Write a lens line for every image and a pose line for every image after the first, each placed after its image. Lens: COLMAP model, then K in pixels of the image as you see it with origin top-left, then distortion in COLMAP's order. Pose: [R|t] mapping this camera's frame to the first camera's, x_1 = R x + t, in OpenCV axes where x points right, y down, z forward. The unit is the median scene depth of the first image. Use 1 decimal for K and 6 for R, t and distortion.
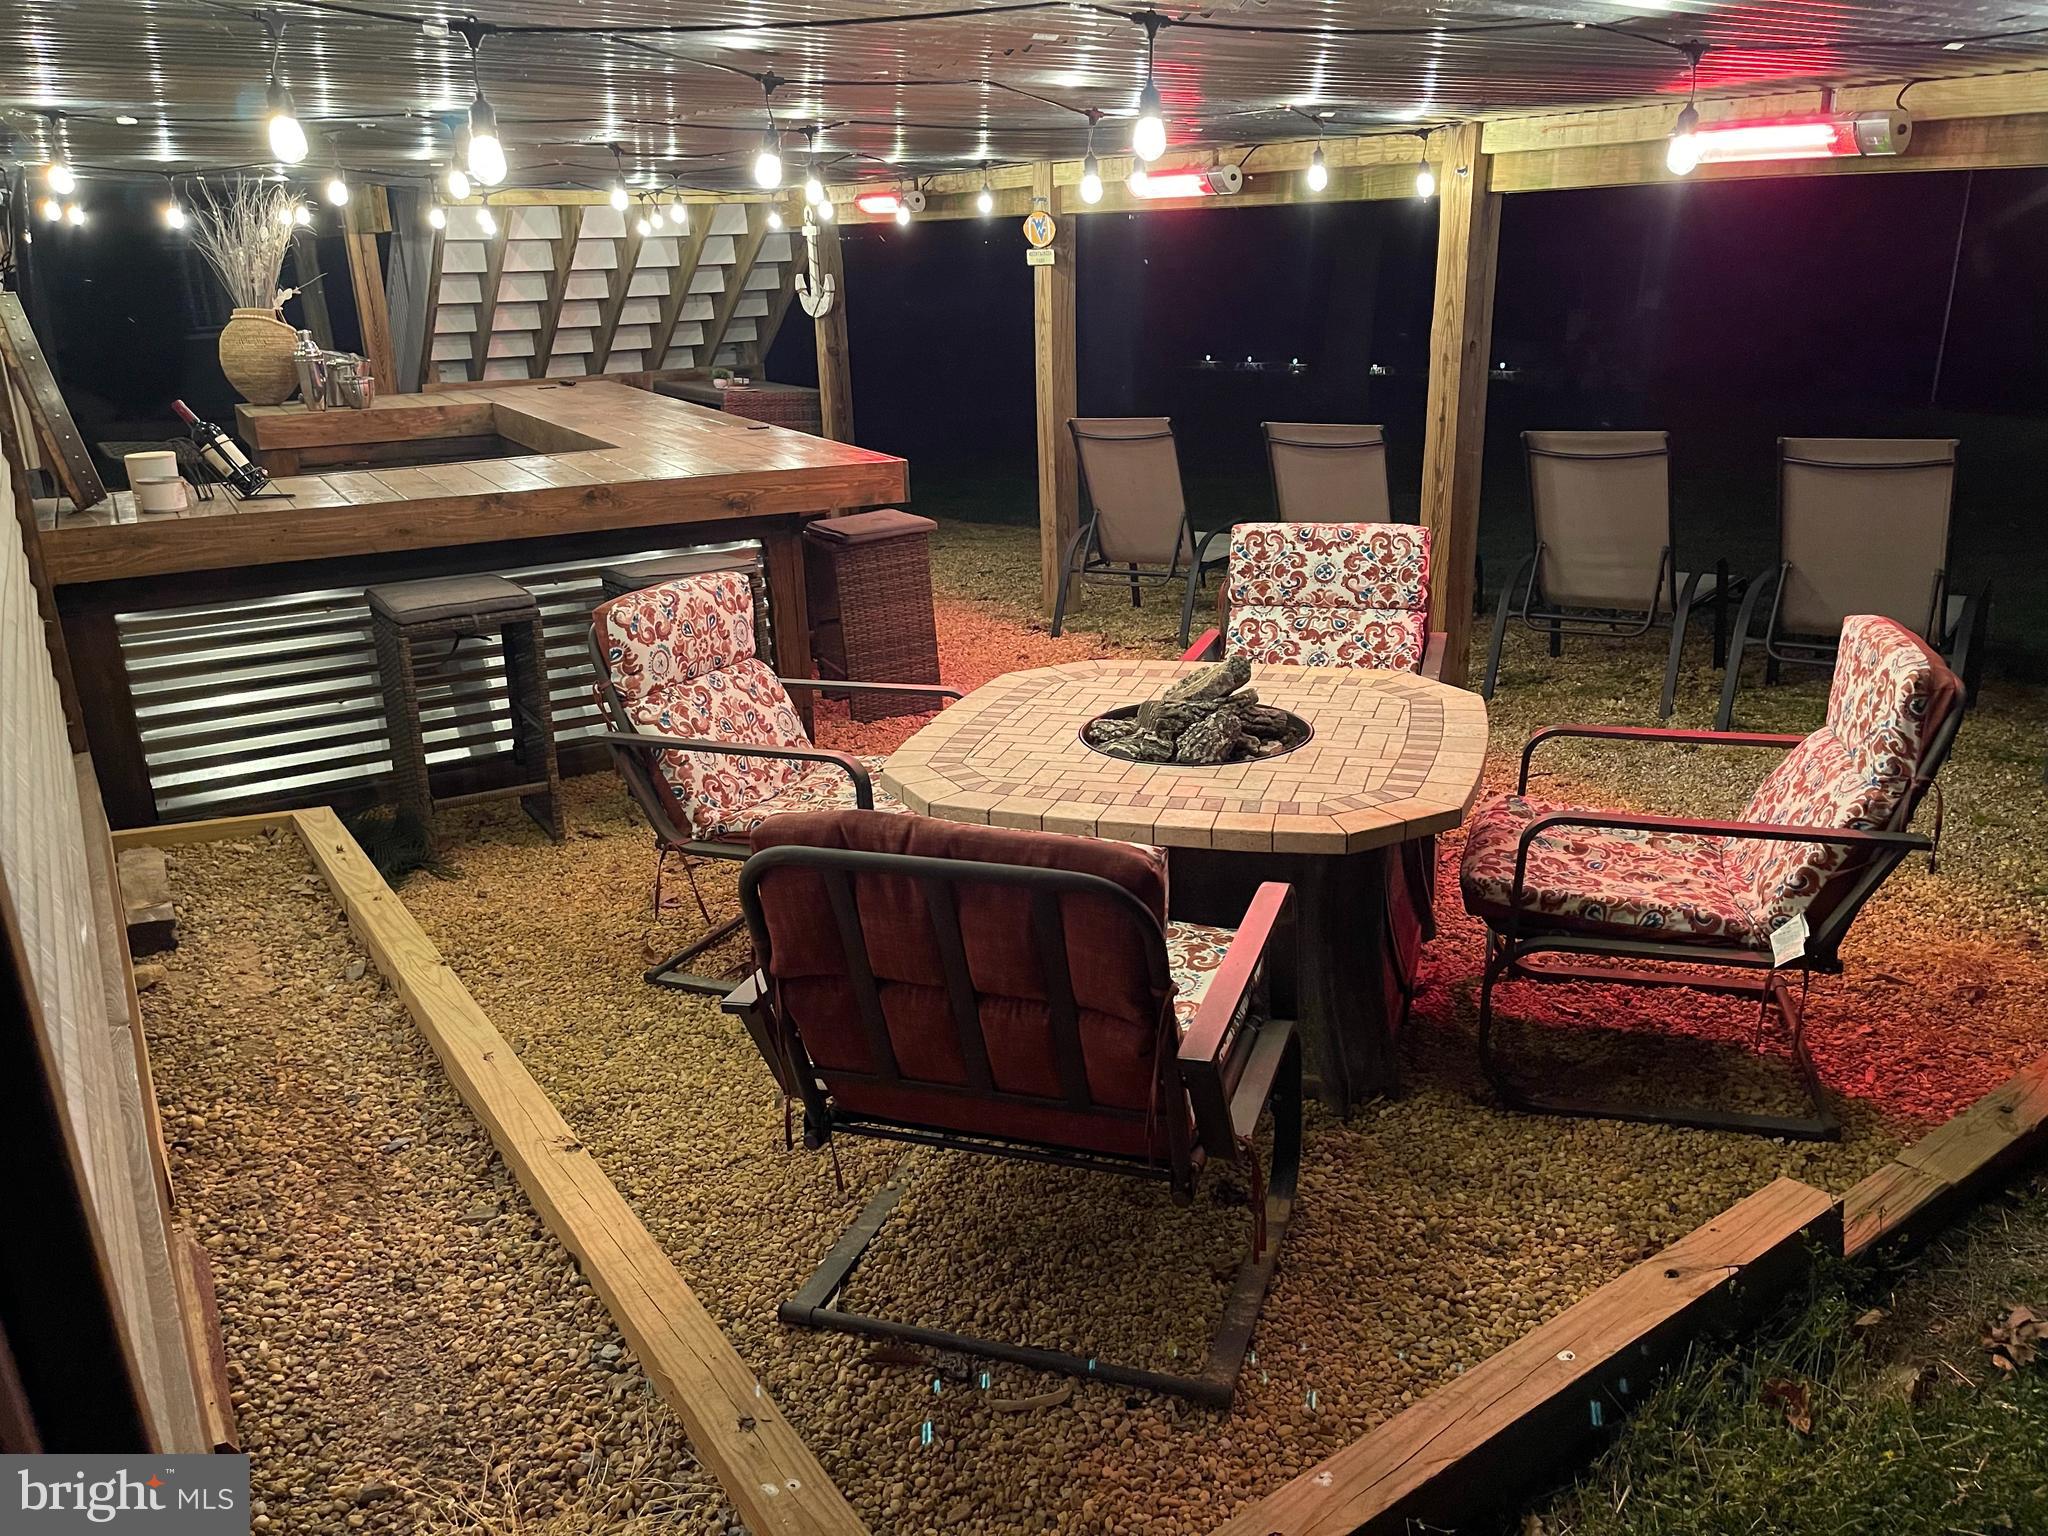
lens RADIAL K [[1525.5, 0, 1026.6], [0, 1525.5, 757.5], [0, 0, 1]] dist [0.063263, -0.086112]
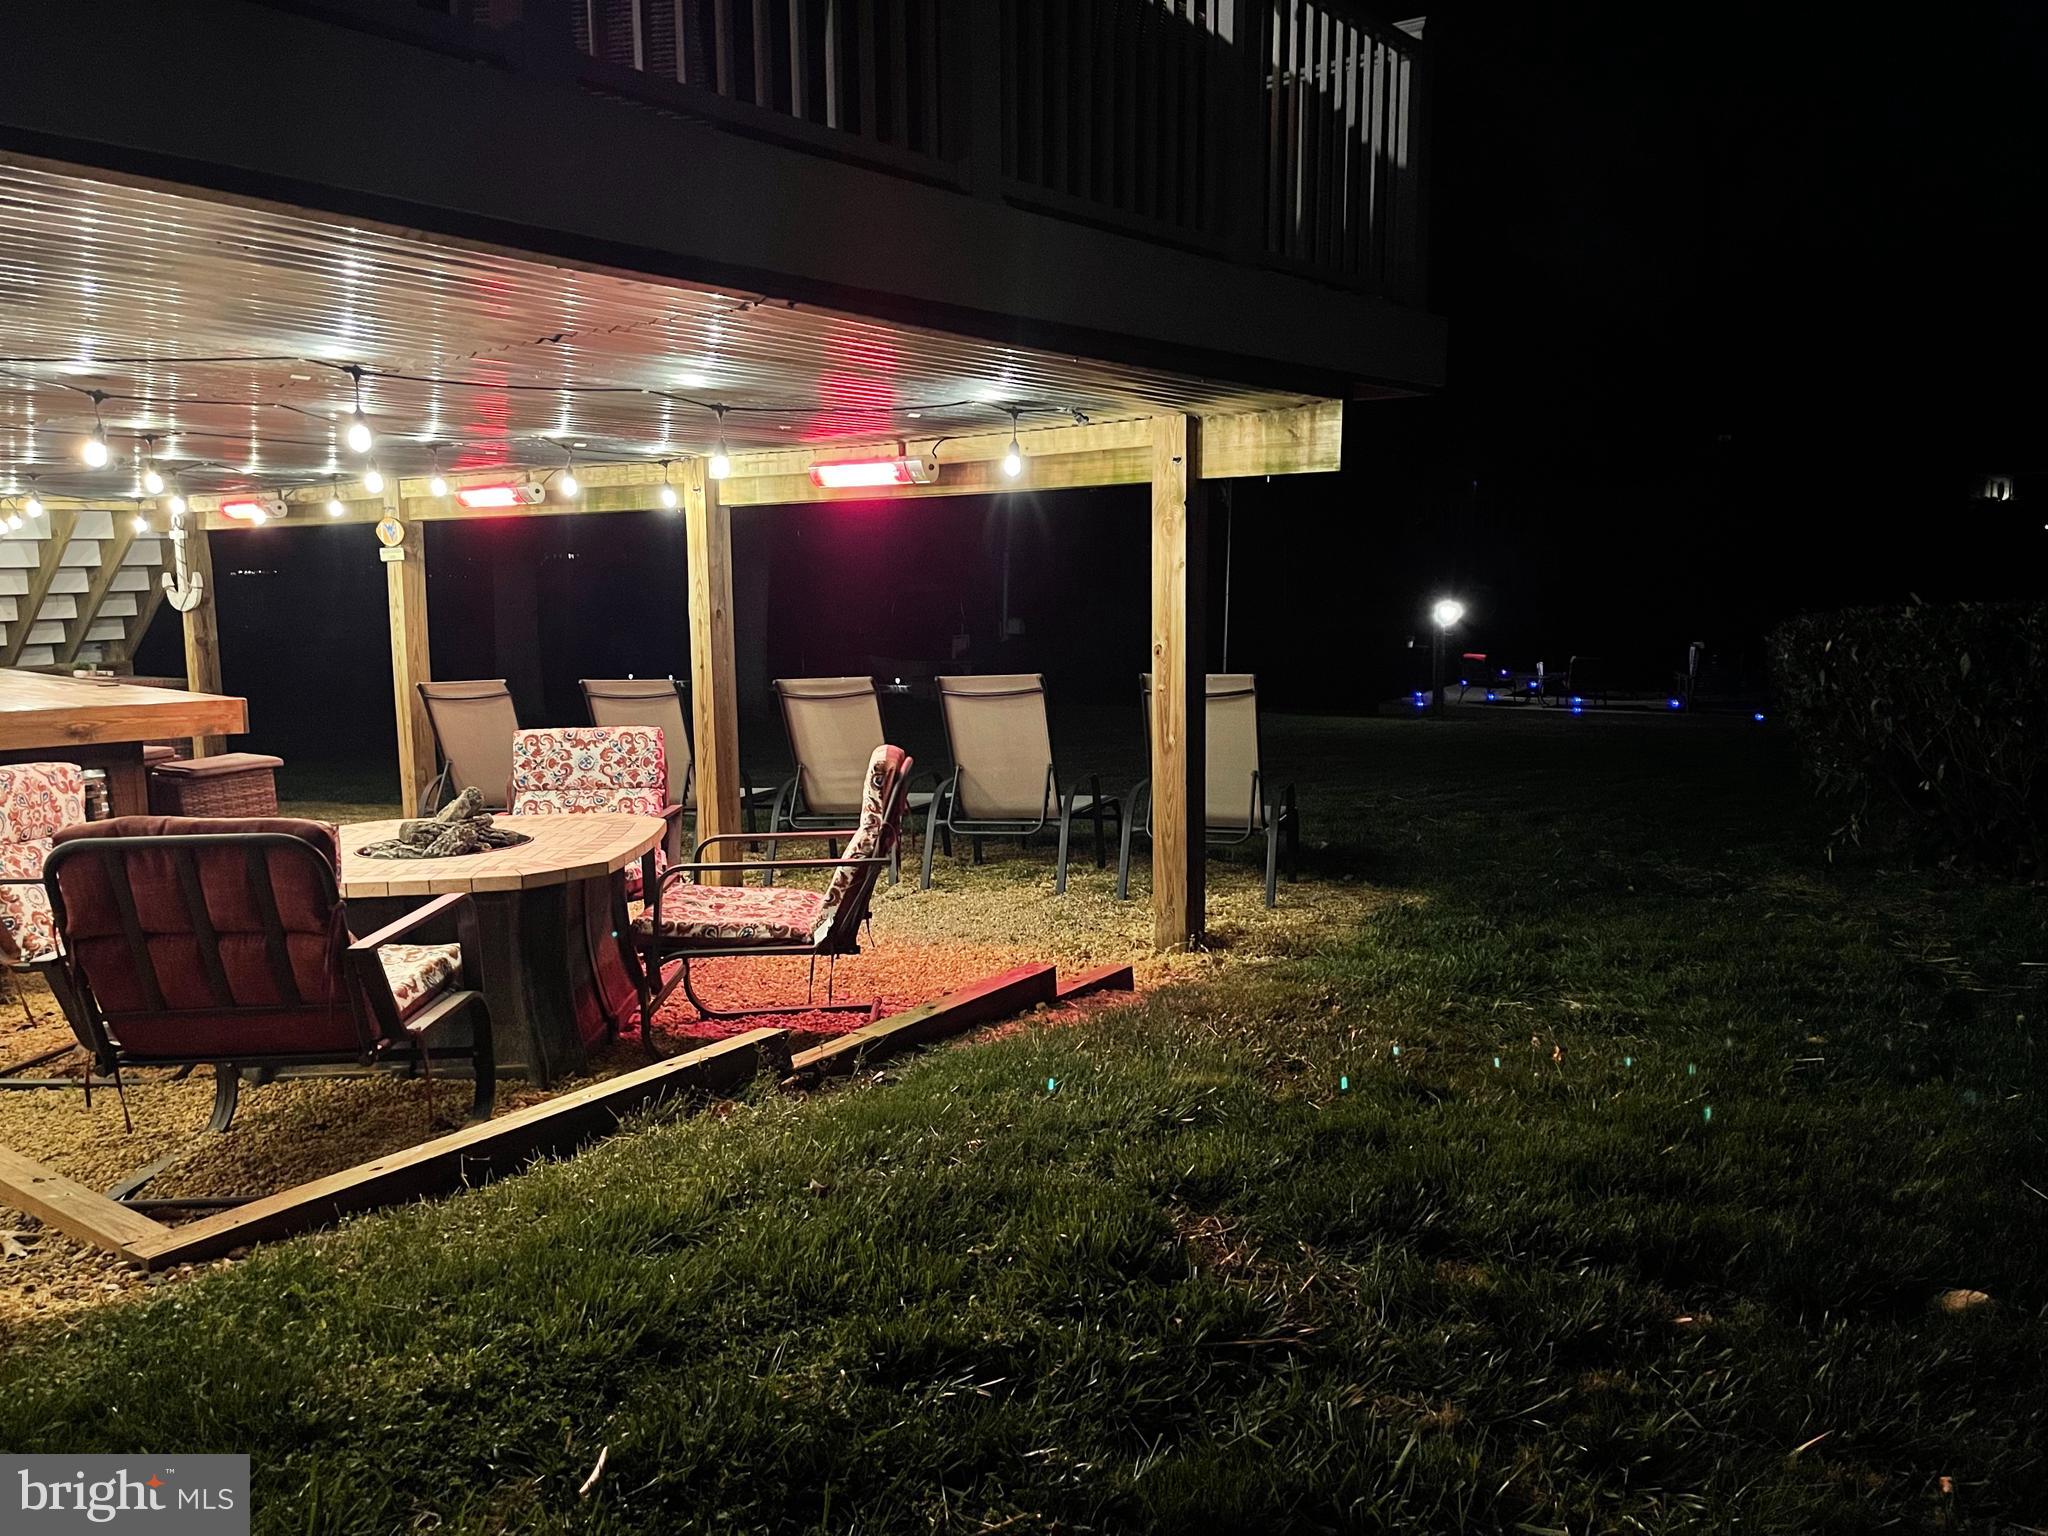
lens RADIAL K [[1525.5, 0, 1026.6], [0, 1525.5, 757.5], [0, 0, 1]] dist [0.063263, -0.086112]
pose [[0.939621, -0.027216, 0.341132, 0.084604], [0.097871, 0.976569, -0.191664, 0.143274], [-0.327923, 0.213478, 0.920268, -0.305828]]
